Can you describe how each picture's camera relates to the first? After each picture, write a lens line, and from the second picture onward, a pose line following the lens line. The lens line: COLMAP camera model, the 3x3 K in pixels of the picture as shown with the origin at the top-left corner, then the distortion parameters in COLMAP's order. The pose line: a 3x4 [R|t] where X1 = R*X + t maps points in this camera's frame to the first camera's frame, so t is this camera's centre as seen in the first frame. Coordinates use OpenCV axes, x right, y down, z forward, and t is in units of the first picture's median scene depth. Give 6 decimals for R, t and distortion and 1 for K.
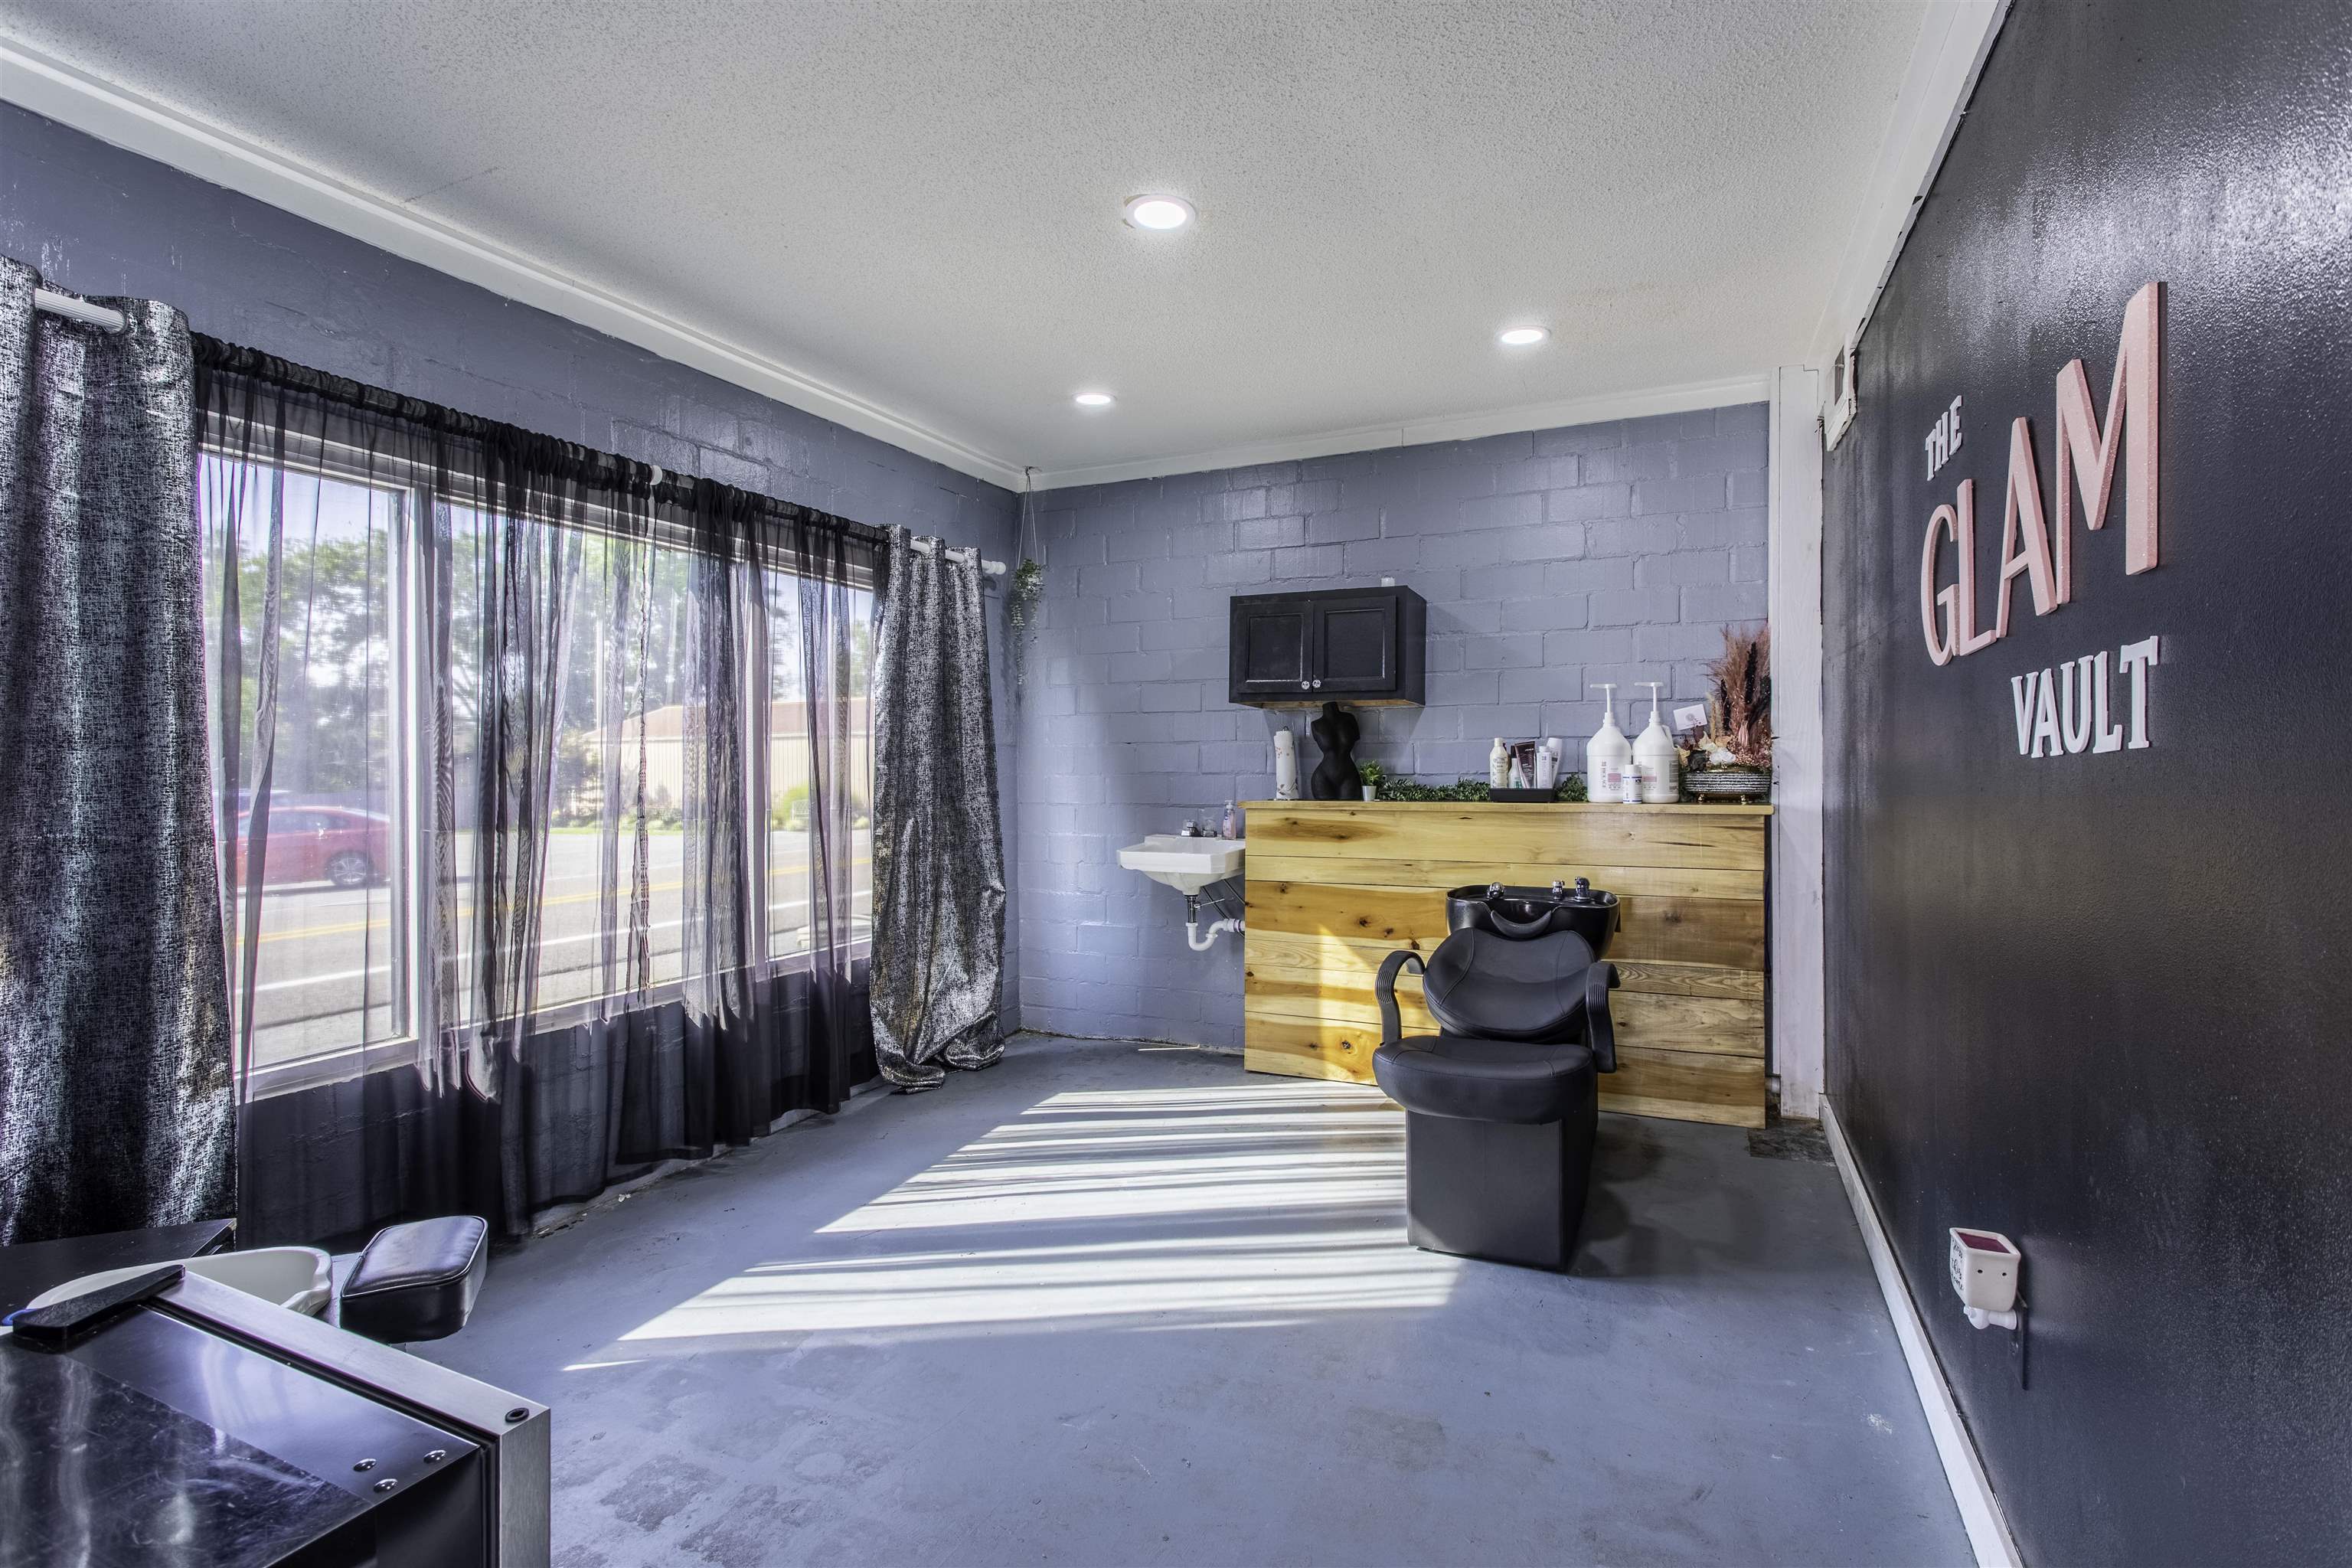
lens RADIAL K [[1134.5, 0, 1172.6], [0, 1134.5, 770.6], [0, 0, 1]] dist [-0.000523, 0.000878]
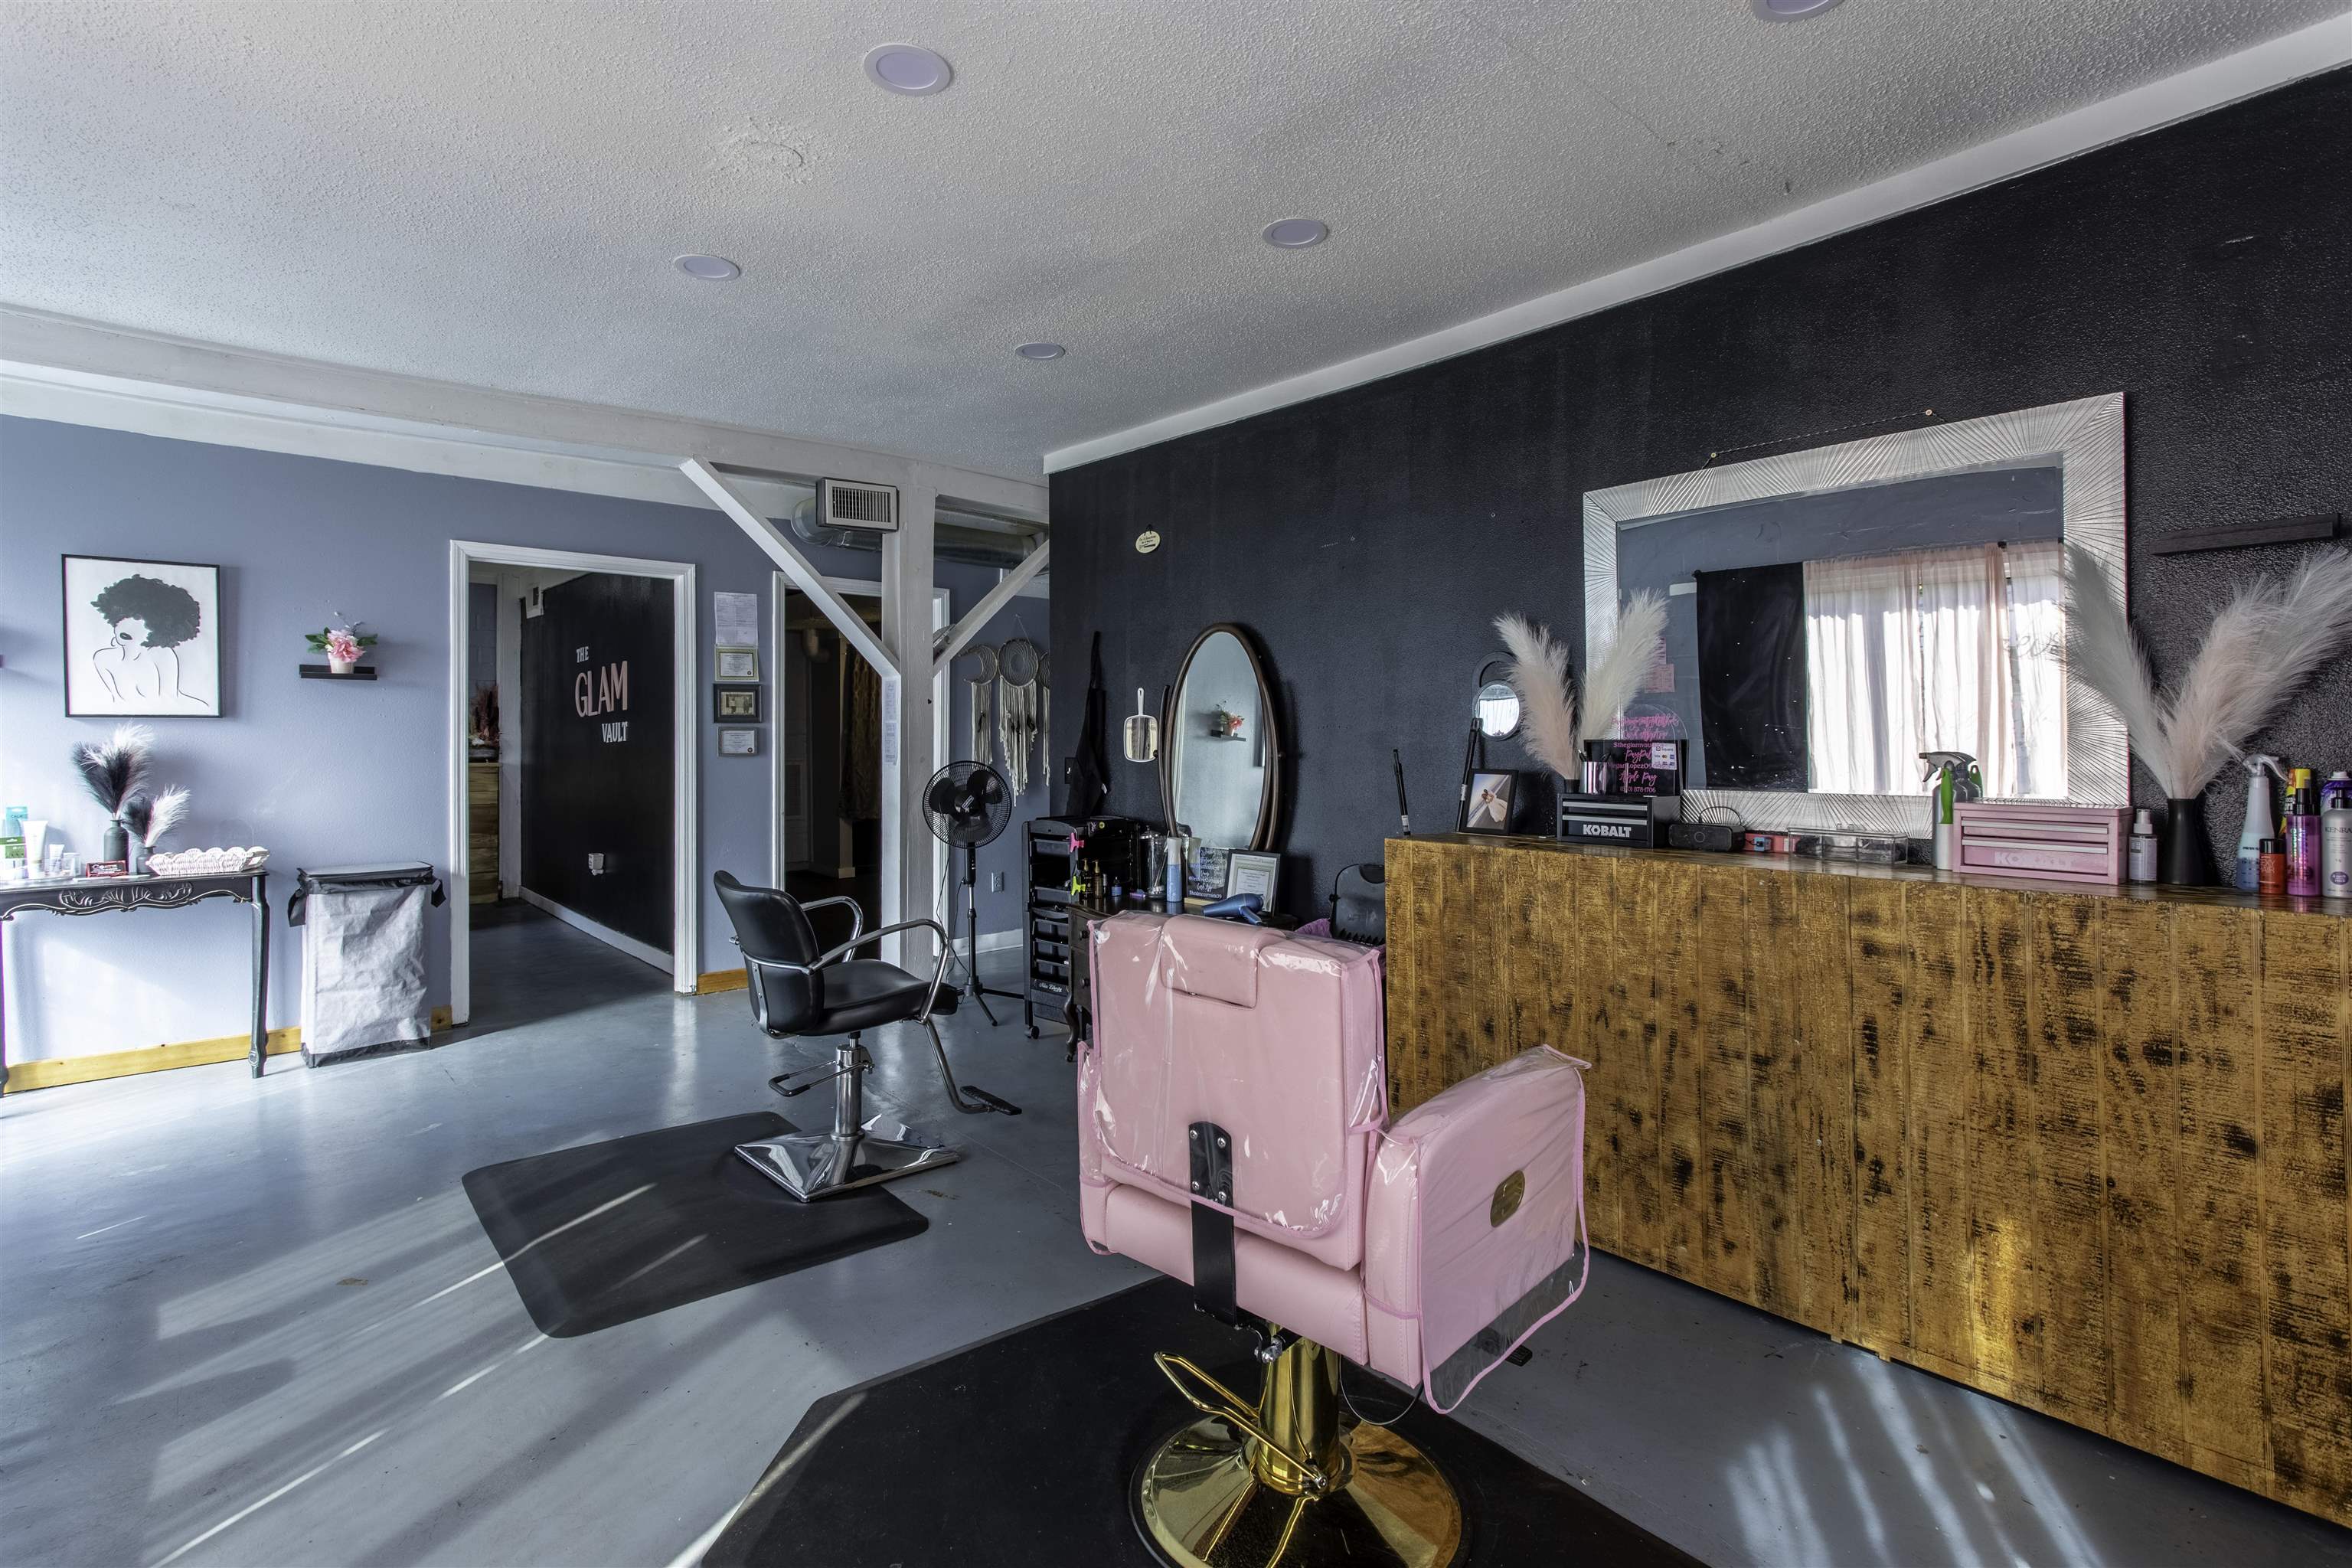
lens RADIAL K [[1154.1, 0, 1176.9], [0, 1154.1, 733.0], [0, 0, 1]] dist [0.001693, 0.000852]
pose [[0.431180, 0.007633, 0.902233, -1.830875], [0.007889, 0.999894, -0.012229, 0.018031], [-0.902231, 0.012391, 0.431075, -2.302547]]
